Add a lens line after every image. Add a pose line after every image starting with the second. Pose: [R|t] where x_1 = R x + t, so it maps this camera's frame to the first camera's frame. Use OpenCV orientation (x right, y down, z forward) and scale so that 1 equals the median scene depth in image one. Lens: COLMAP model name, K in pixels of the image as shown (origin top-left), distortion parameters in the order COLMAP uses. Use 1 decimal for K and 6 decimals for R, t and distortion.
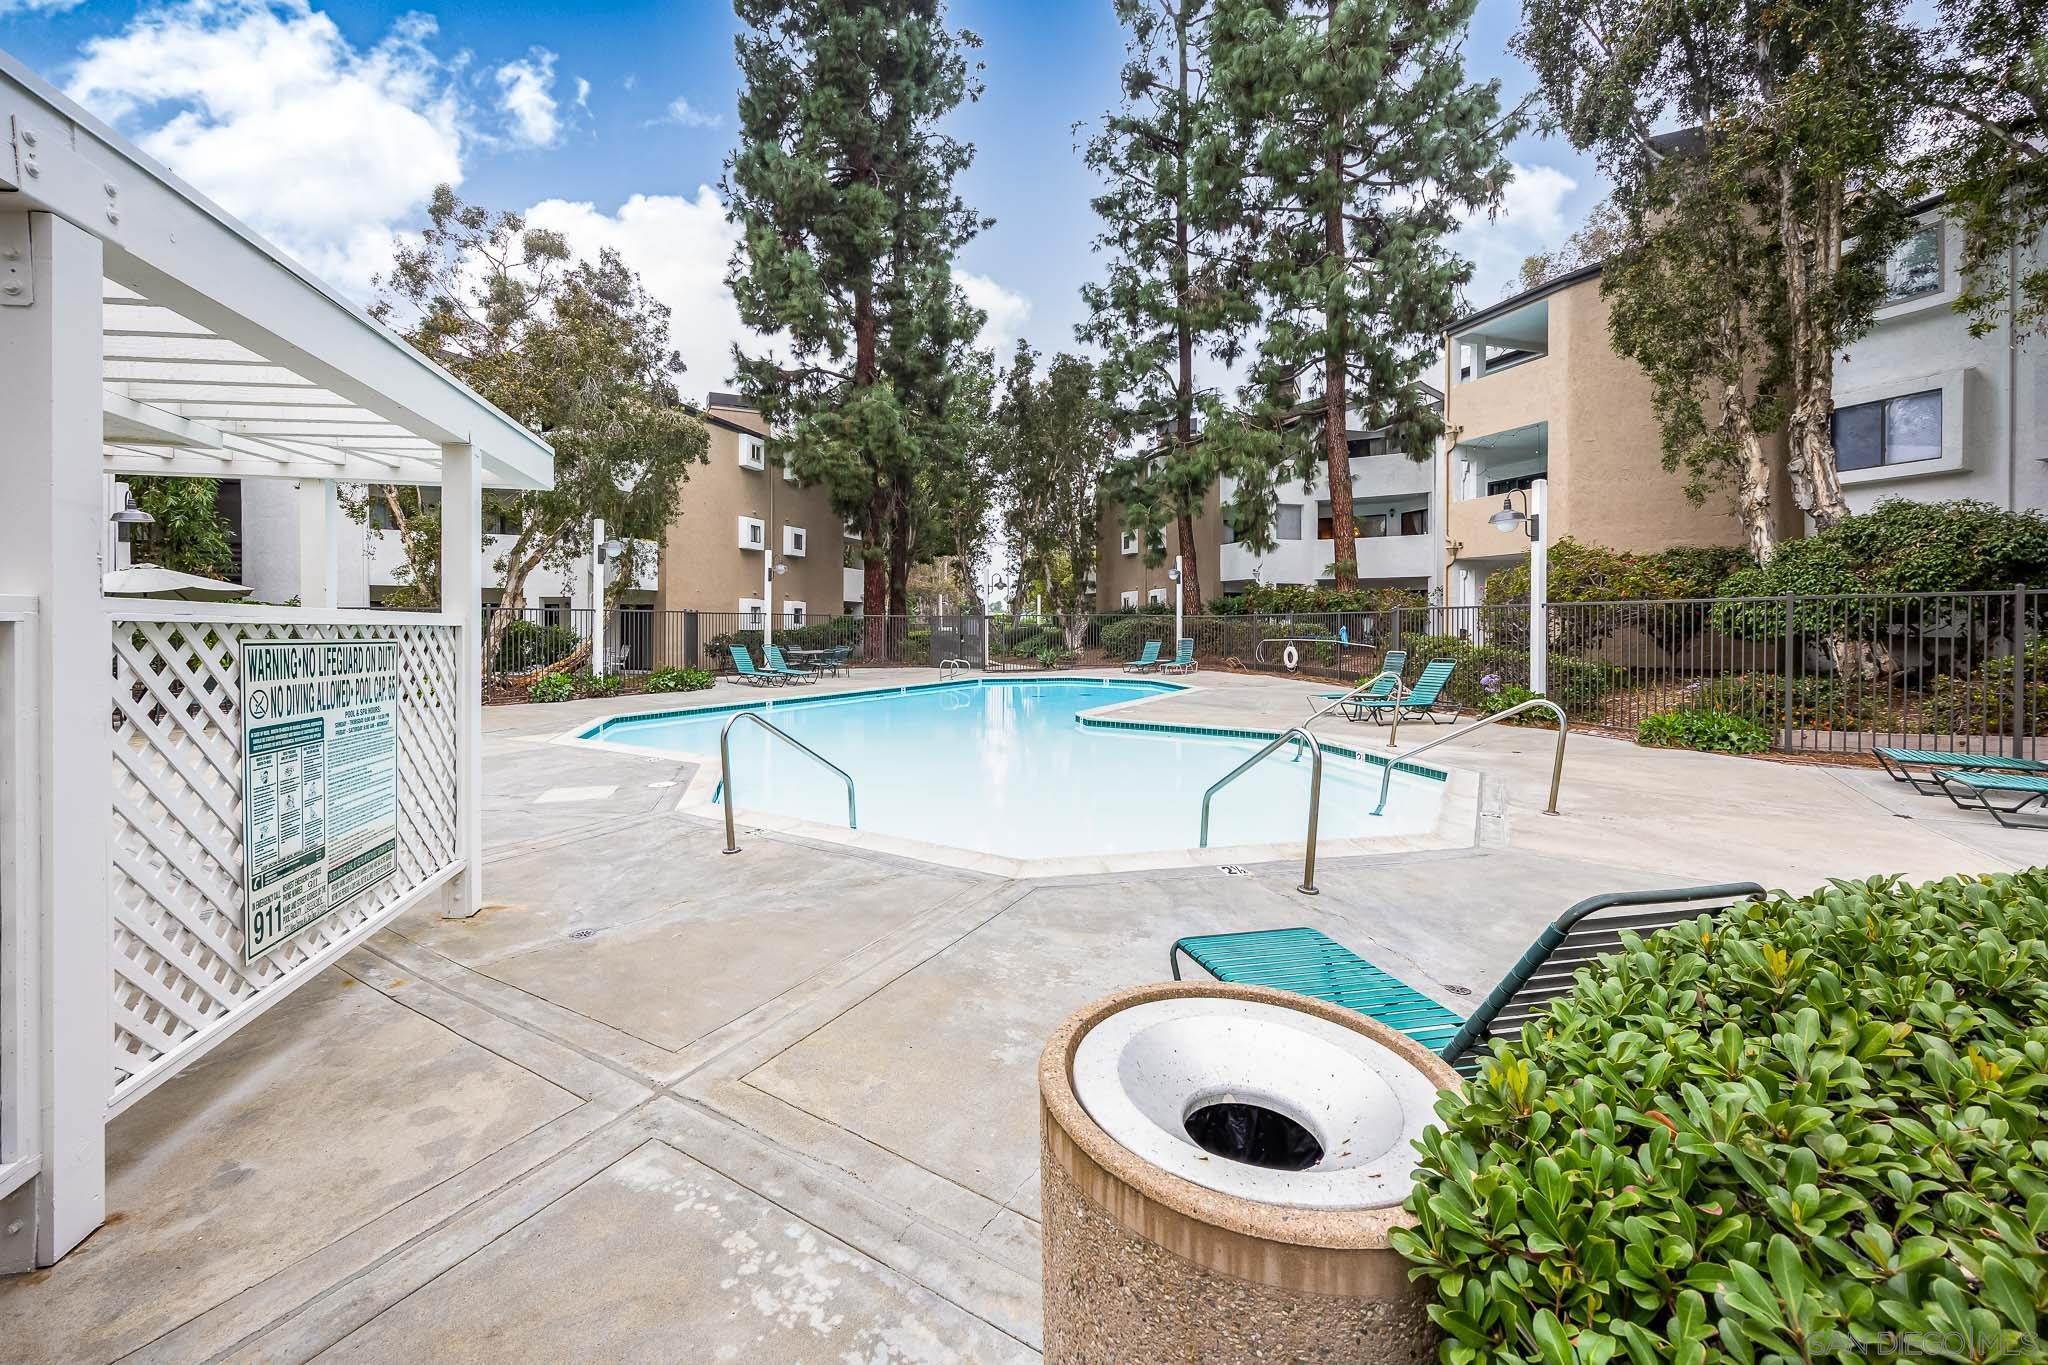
lens RADIAL K [[839.5, 0, 1024.0], [0, 839.5, 682.5], [0, 0, 1]] dist [-0.049816, -0.000031]
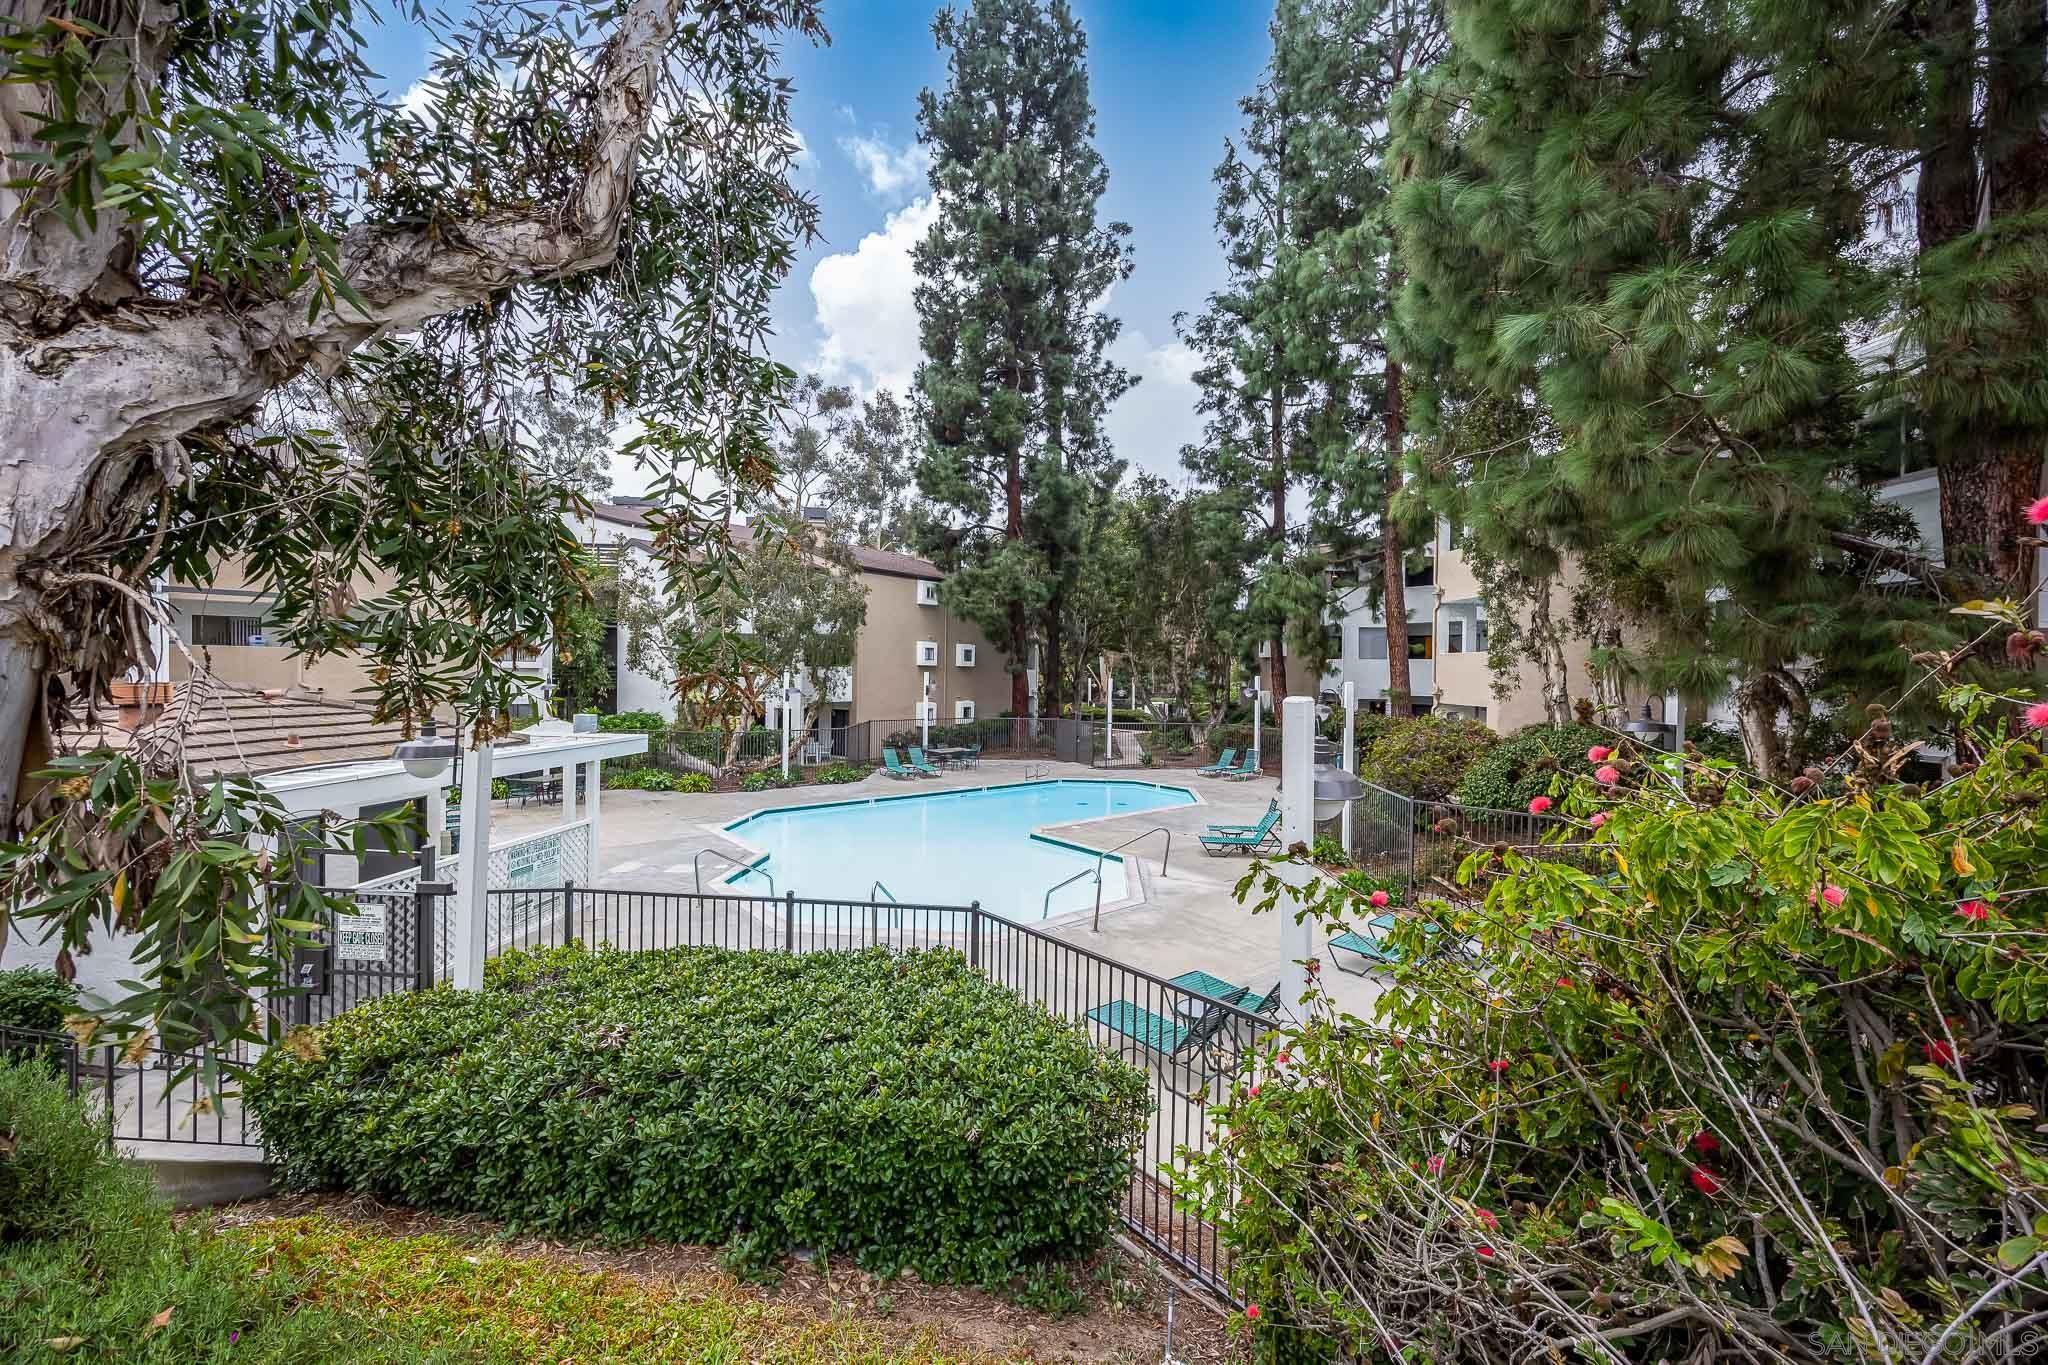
lens RADIAL K [[839.5, 0, 1024.0], [0, 839.5, 682.5], [0, 0, 1]] dist [-0.049816, -0.000031]
pose [[0.937987, 0.013440, -0.346410, 0.275717], [-0.029409, 0.998731, -0.040883, -0.082453], [0.345421, 0.048536, 0.937192, -0.188628]]
